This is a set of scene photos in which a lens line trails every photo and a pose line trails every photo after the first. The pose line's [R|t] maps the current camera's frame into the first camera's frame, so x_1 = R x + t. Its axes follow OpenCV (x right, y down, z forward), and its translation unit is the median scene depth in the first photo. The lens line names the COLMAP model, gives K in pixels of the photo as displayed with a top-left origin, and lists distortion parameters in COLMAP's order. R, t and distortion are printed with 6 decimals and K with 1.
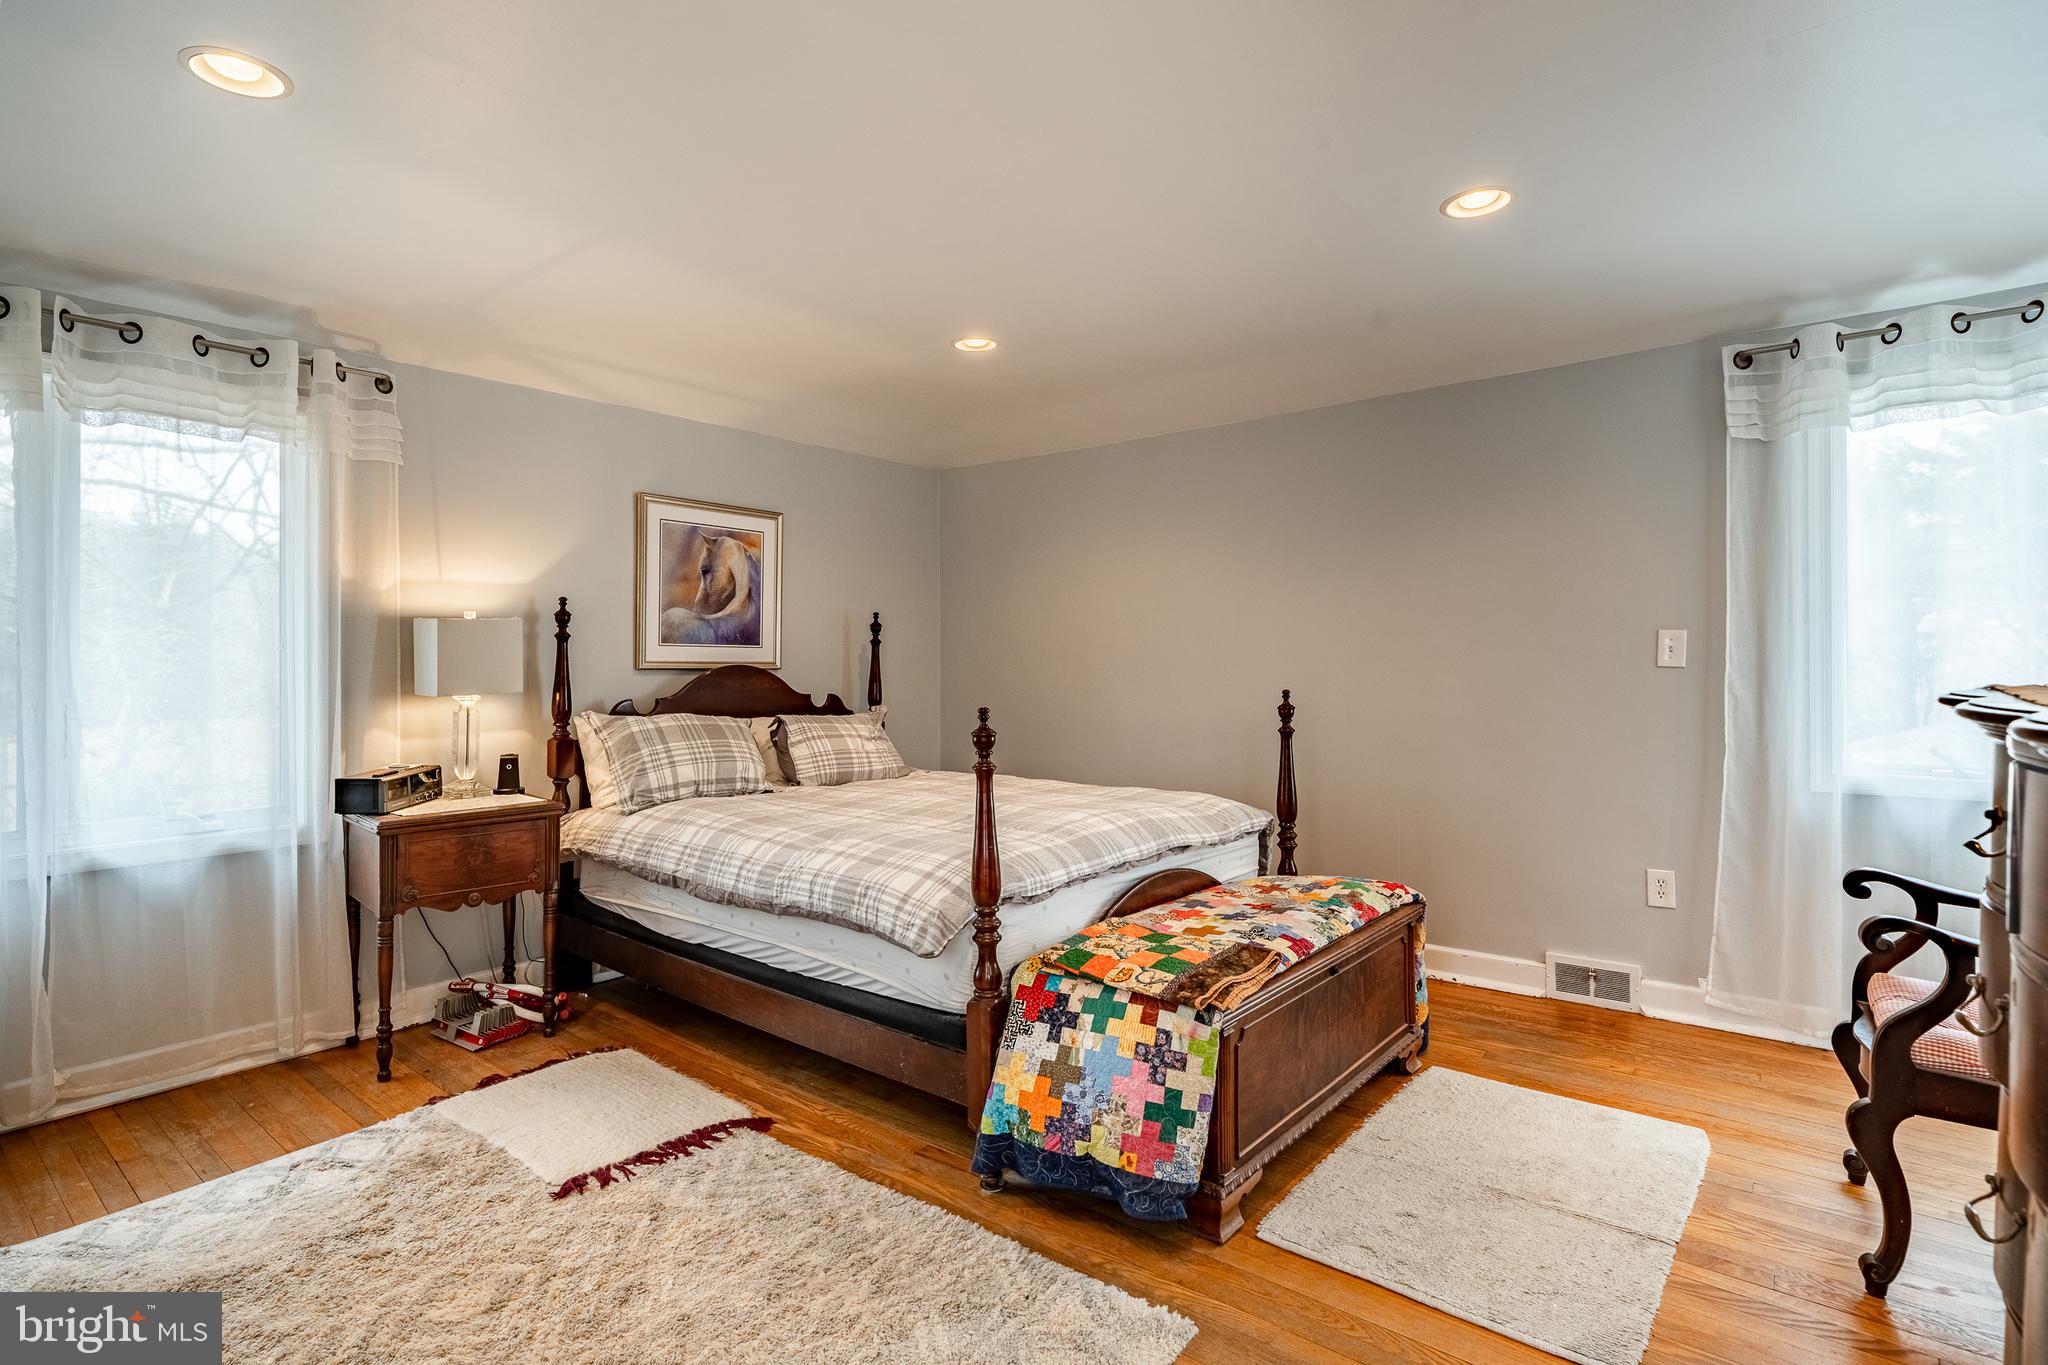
lens RADIAL K [[1005.3, 0, 1019.7], [0, 1005.3, 672.3], [0, 0, 1]] dist [0.000313, 0.000349]
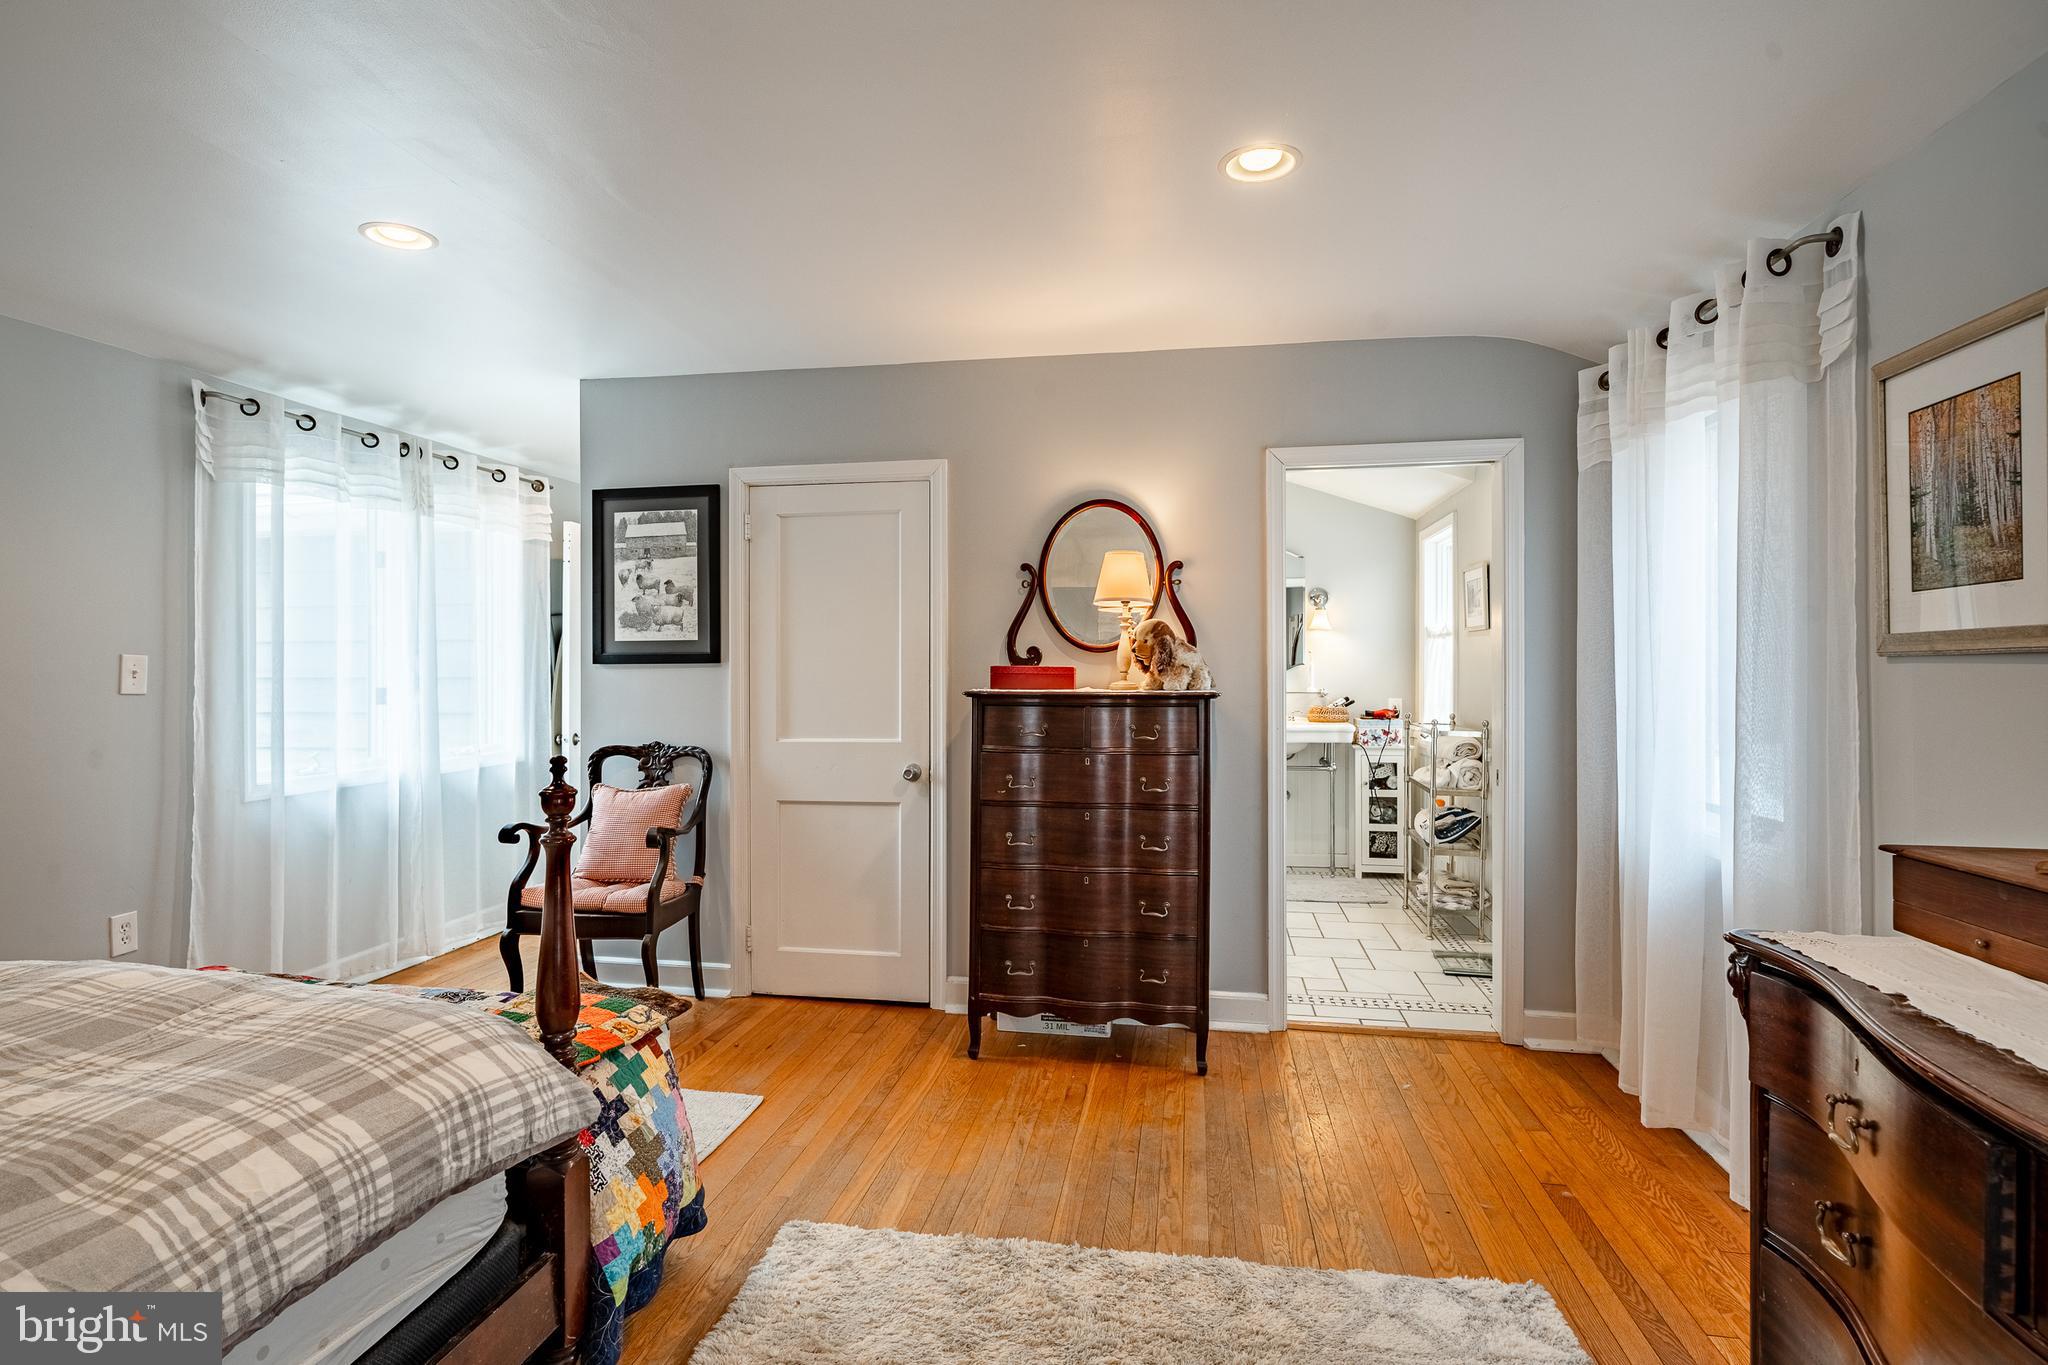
lens RADIAL K [[1005.3, 0, 1019.7], [0, 1005.3, 672.3], [0, 0, 1]] dist [0.000313, 0.000349]
pose [[-0.479429, 0.002677, 0.877577, -0.520506], [0.015464, 0.999866, 0.005398, -0.015603], [-0.877444, 0.016159, -0.479406, 0.660183]]
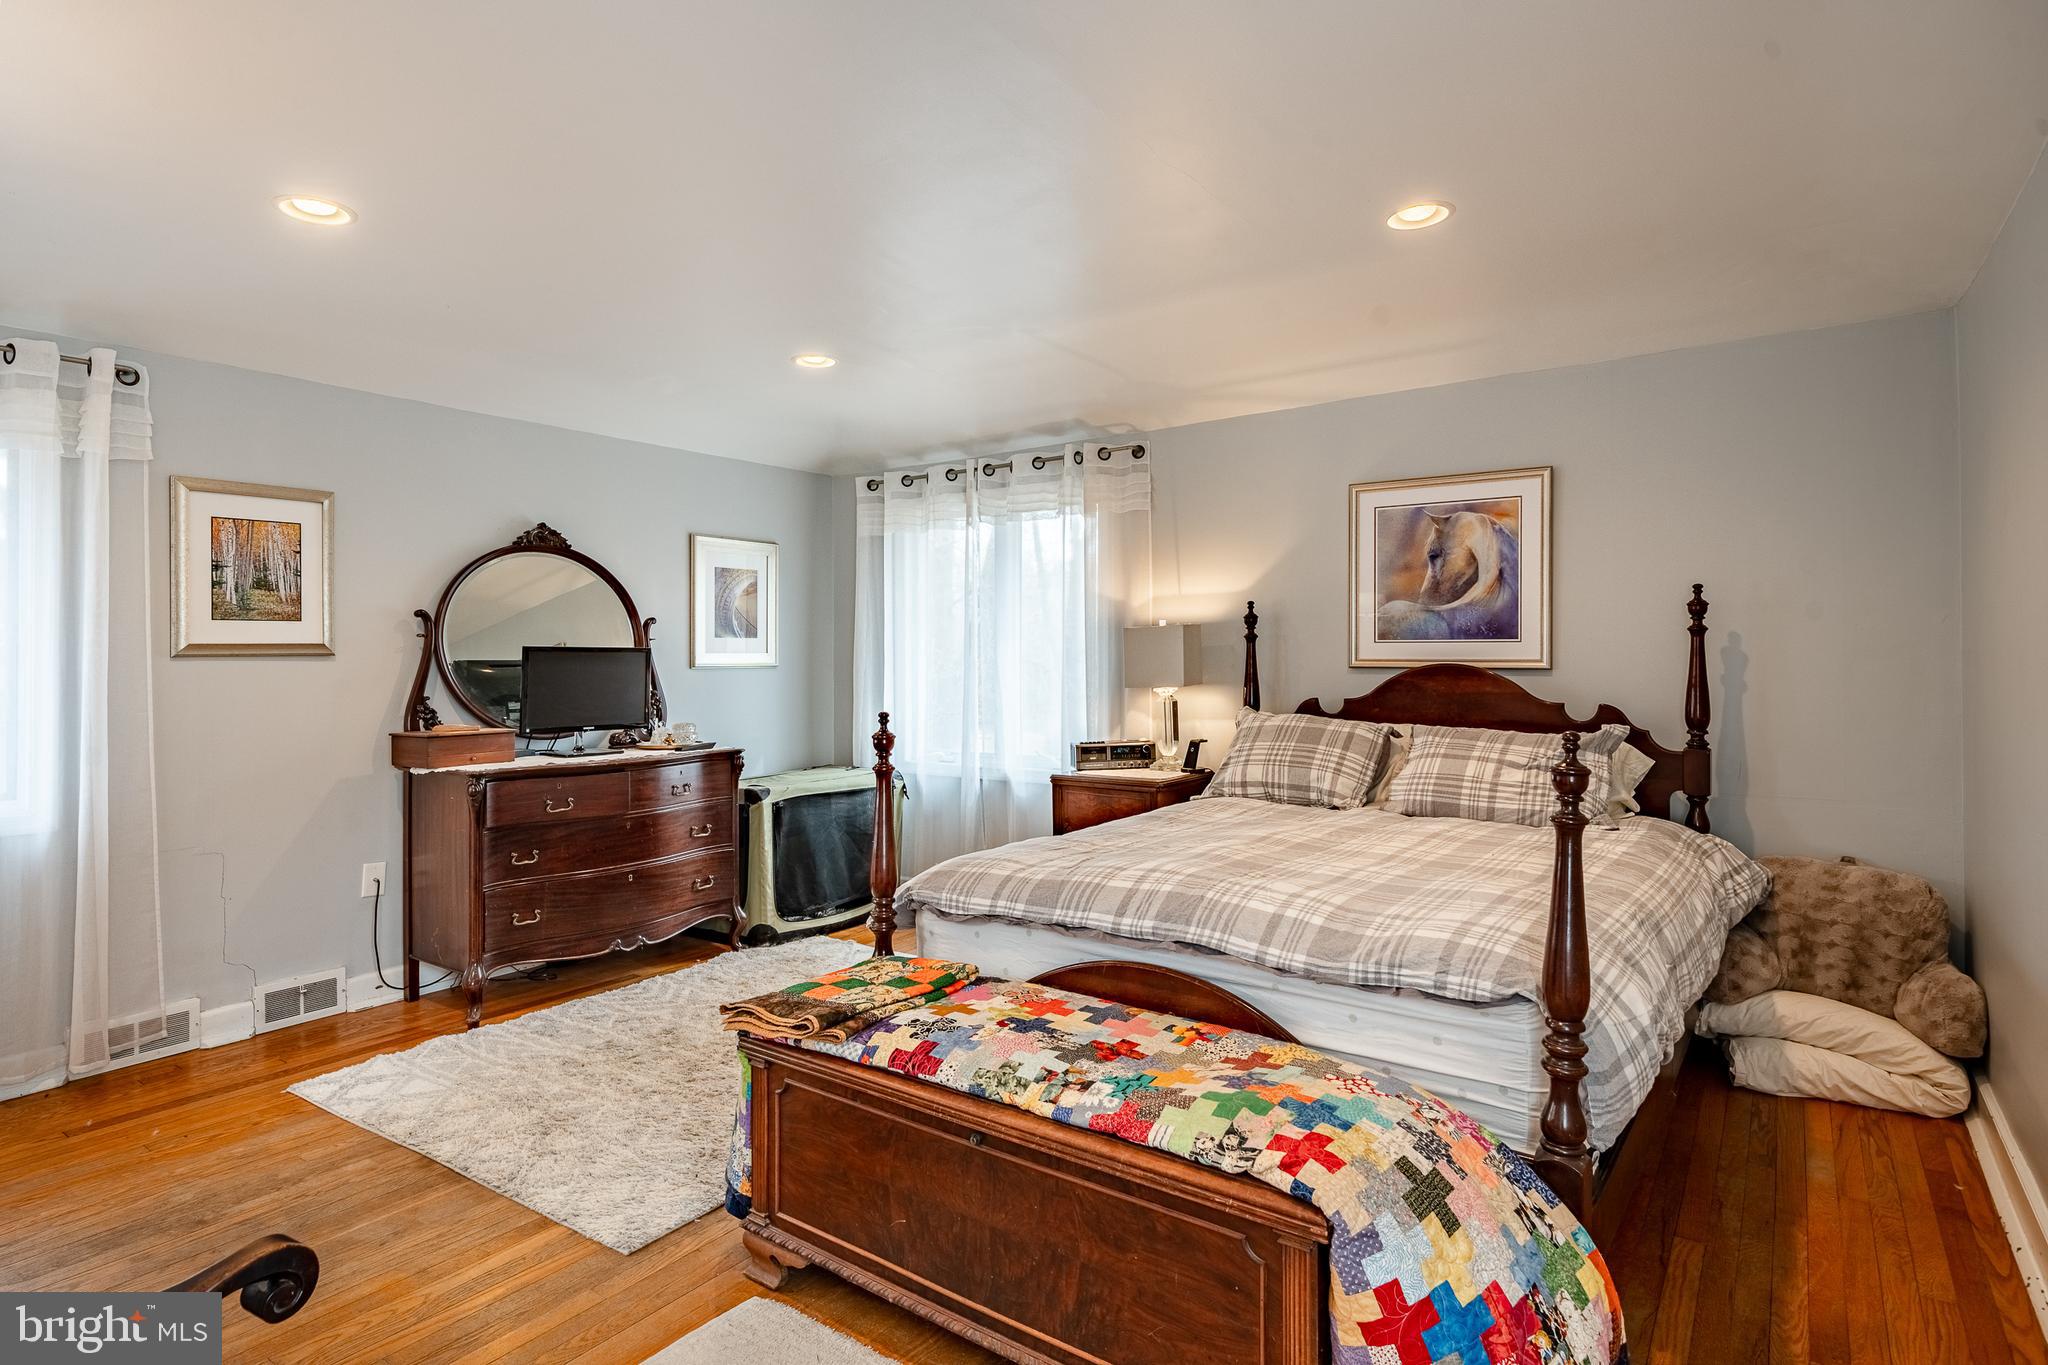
lens RADIAL K [[1094.6, 0, 1018.6], [0, 1094.6, 660.2], [0, 0, 1]] dist [0.002488, 0.000121]
pose [[0.054503, 0.007291, -0.998487, 0.719036], [-0.001838, 0.999972, 0.007201, -0.018754], [0.998512, 0.001442, 0.054515, 0.682157]]
